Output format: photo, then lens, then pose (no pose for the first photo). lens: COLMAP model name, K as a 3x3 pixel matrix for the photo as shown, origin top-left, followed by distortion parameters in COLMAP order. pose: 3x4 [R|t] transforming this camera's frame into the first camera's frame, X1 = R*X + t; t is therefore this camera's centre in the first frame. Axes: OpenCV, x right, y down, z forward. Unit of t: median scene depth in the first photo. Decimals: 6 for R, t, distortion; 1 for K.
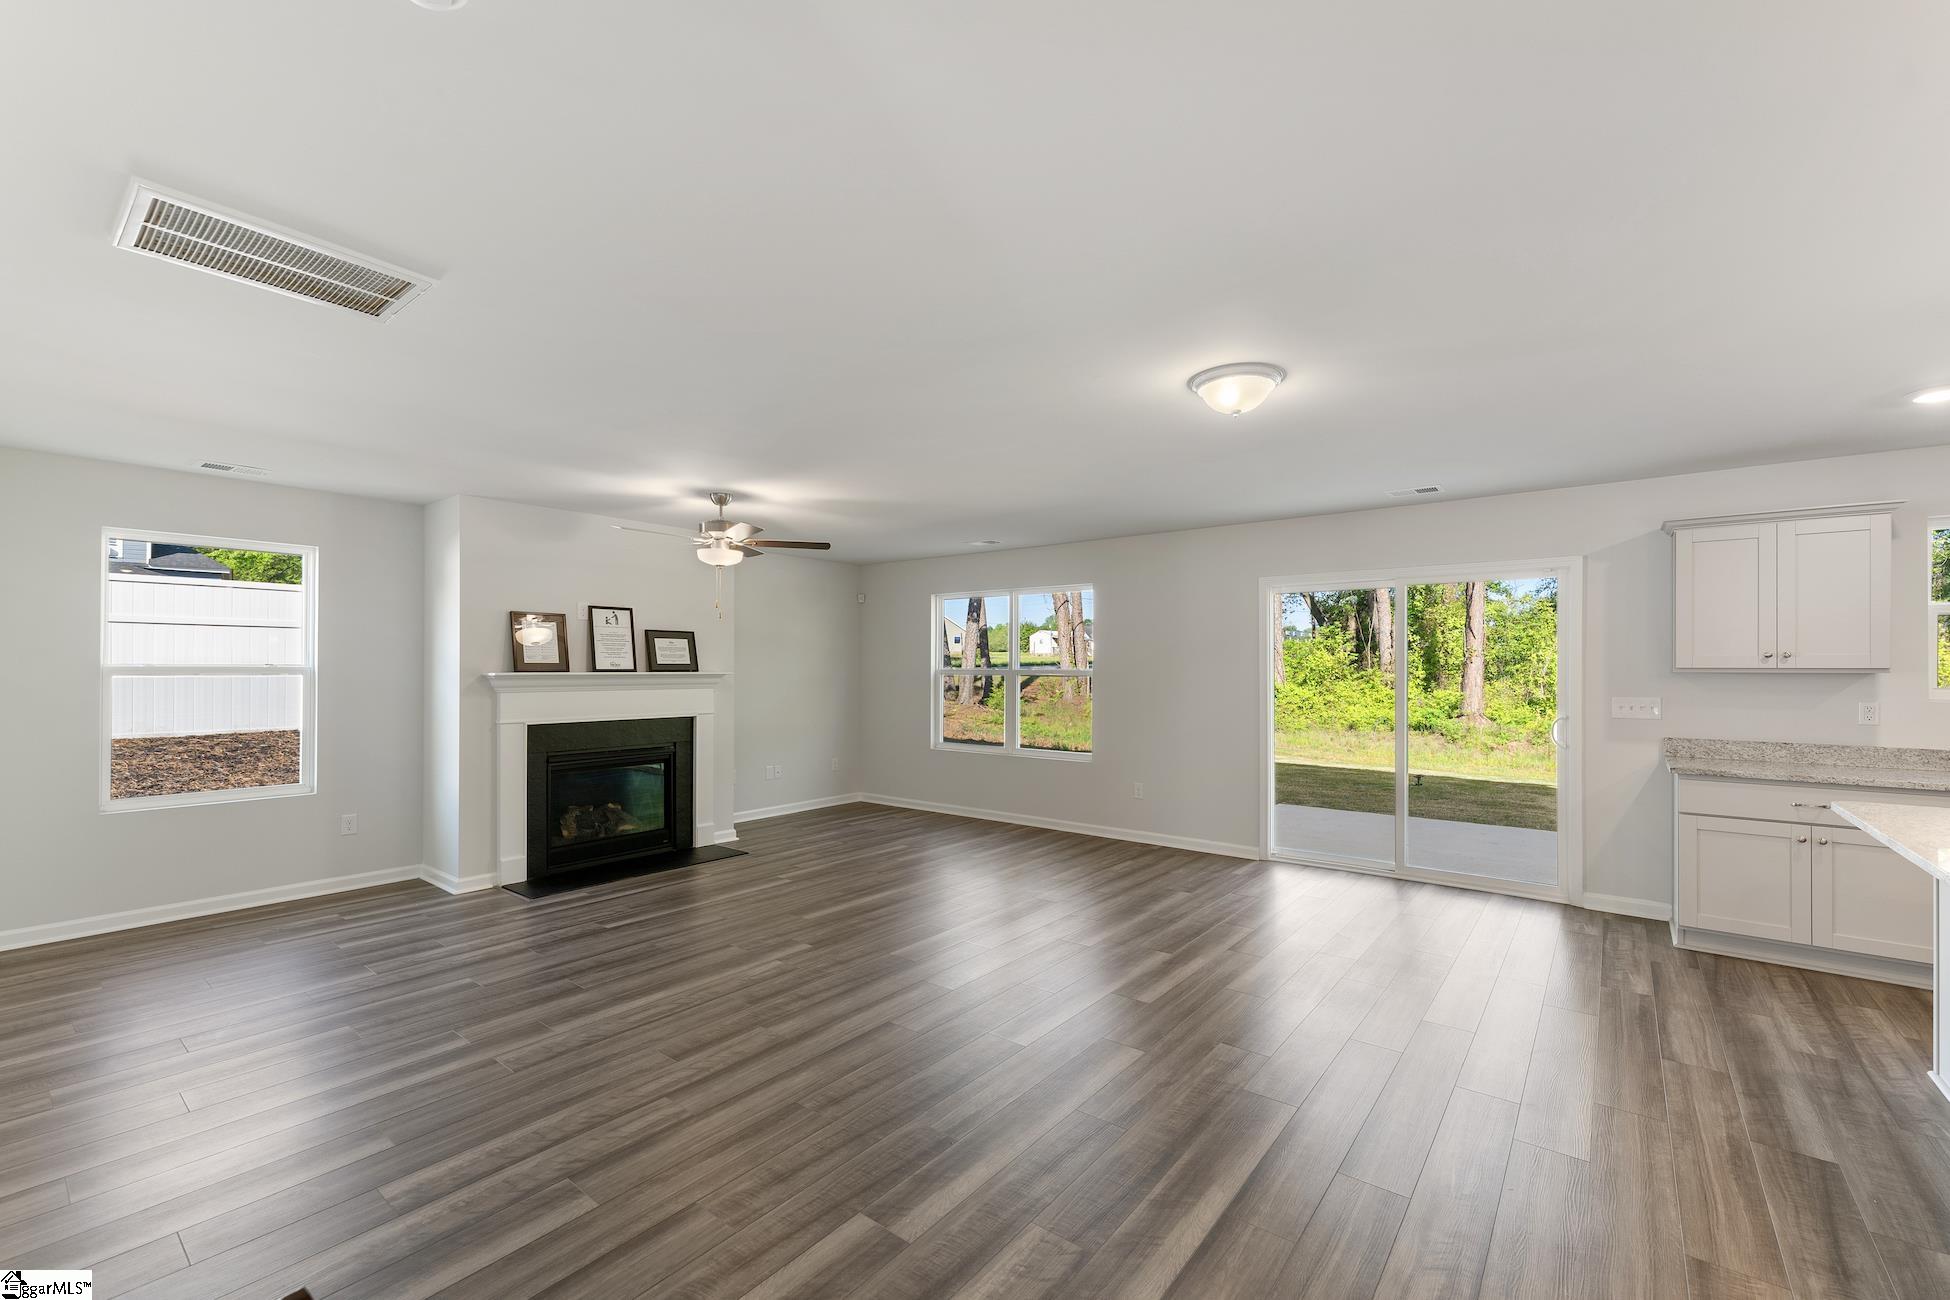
lens RADIAL K [[801.1, 0, 976.2], [0, 801.1, 660.8], [0, 0, 1]] dist [-0.000581, 0.000001]
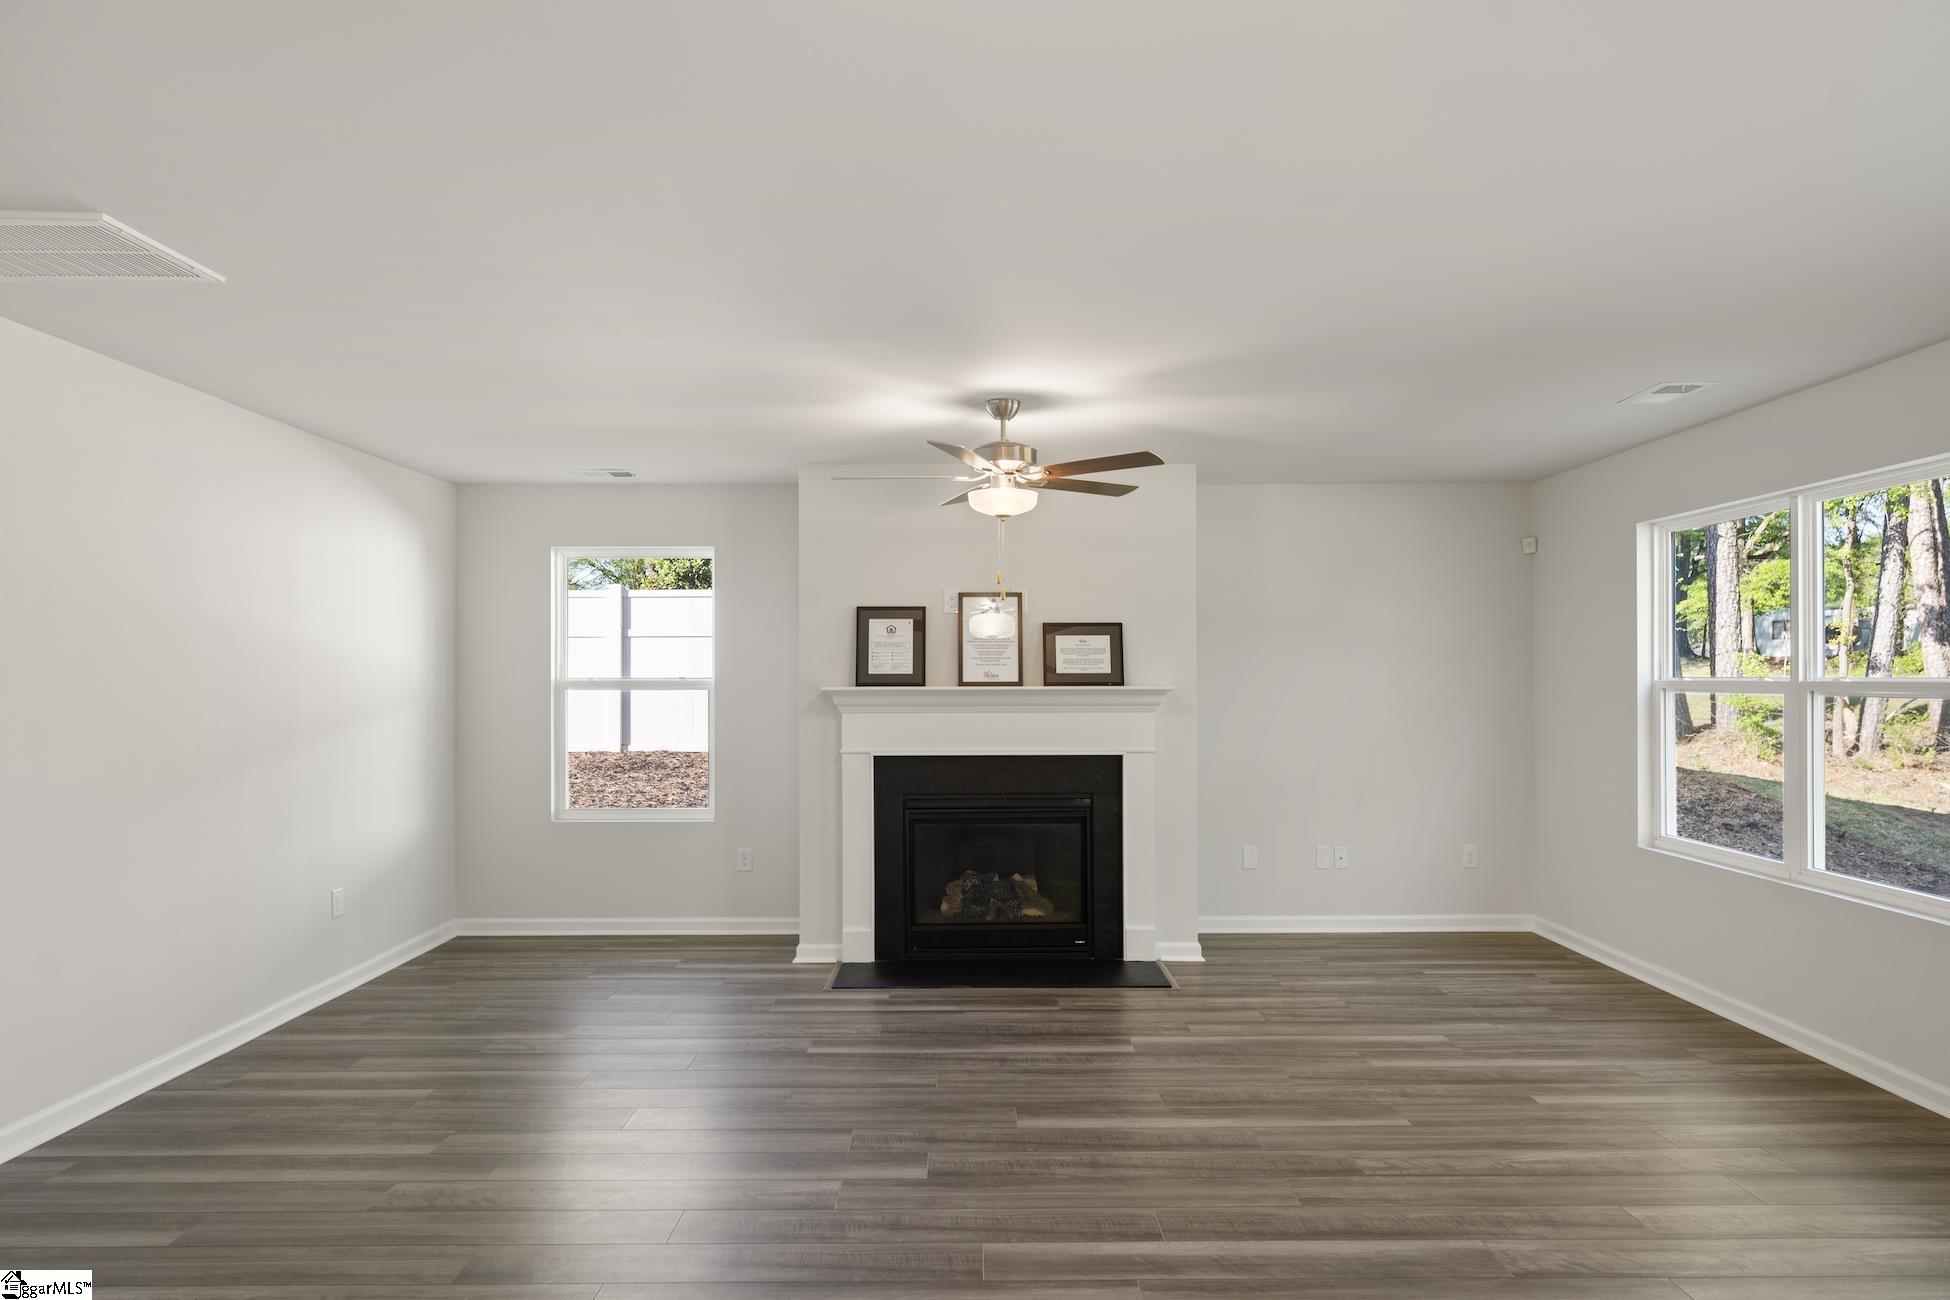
lens RADIAL K [[1130.0, 0, 980.1], [0, 1130.0, 668.5], [0, 0, 1]] dist [-0.001632, -0.000659]
pose [[0.628261, -0.010596, -0.777931, 0.337201], [0.010780, 0.999930, -0.004914, 0.003833], [0.777928, -0.005298, 0.628331, 0.413971]]
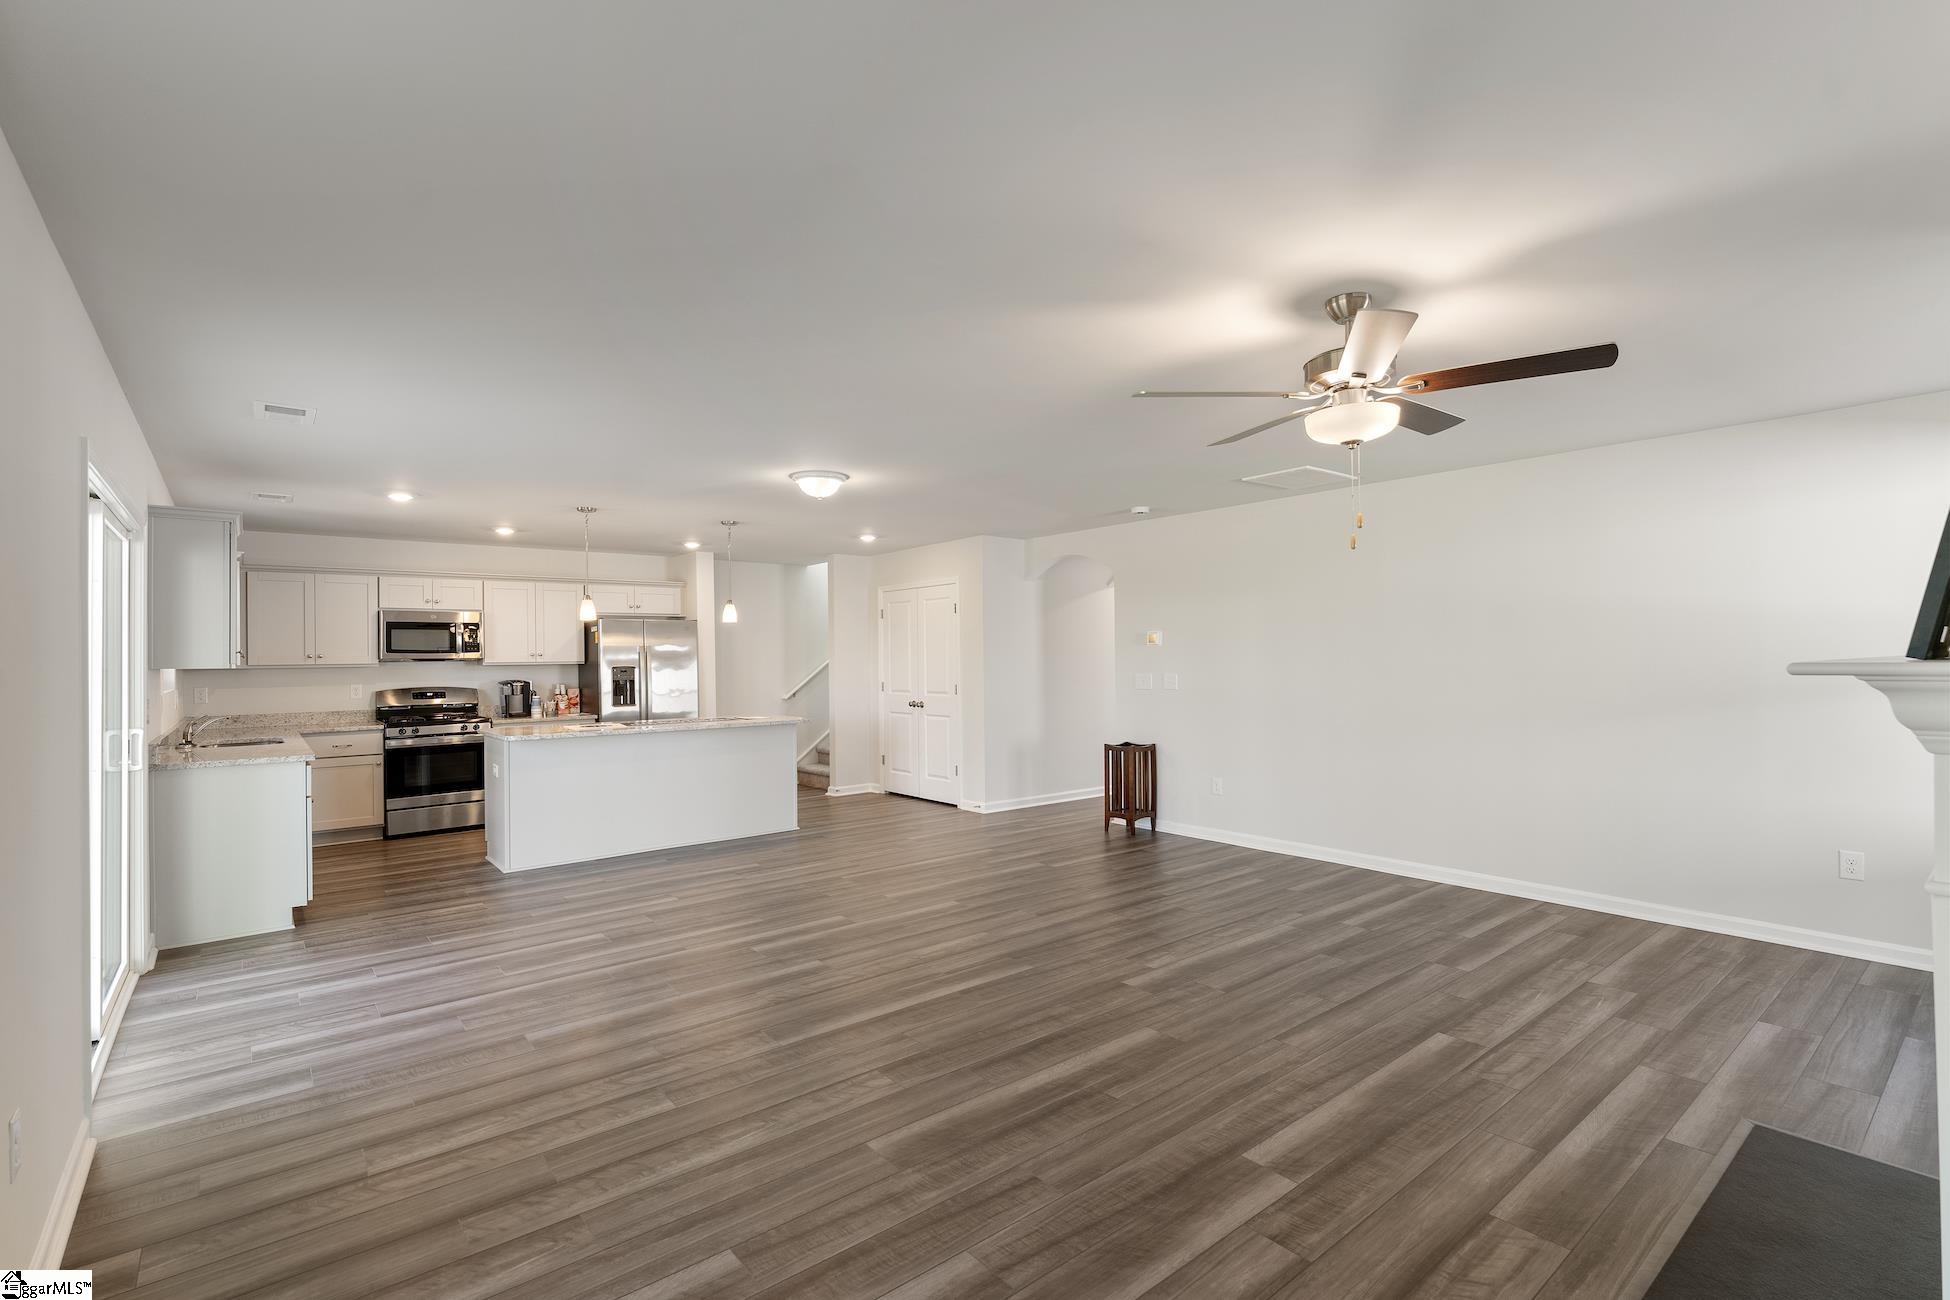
lens RADIAL K [[902.3, 0, 975.0], [0, 902.3, 650.0], [0, 0, 1]] dist [0.001356, 0.000145]
pose [[-0.977795, 0.012873, 0.209168, -0.198011], [0.009741, 0.999825, -0.015995, 0.014749], [-0.209337, -0.013602, -0.977749, 1.520442]]
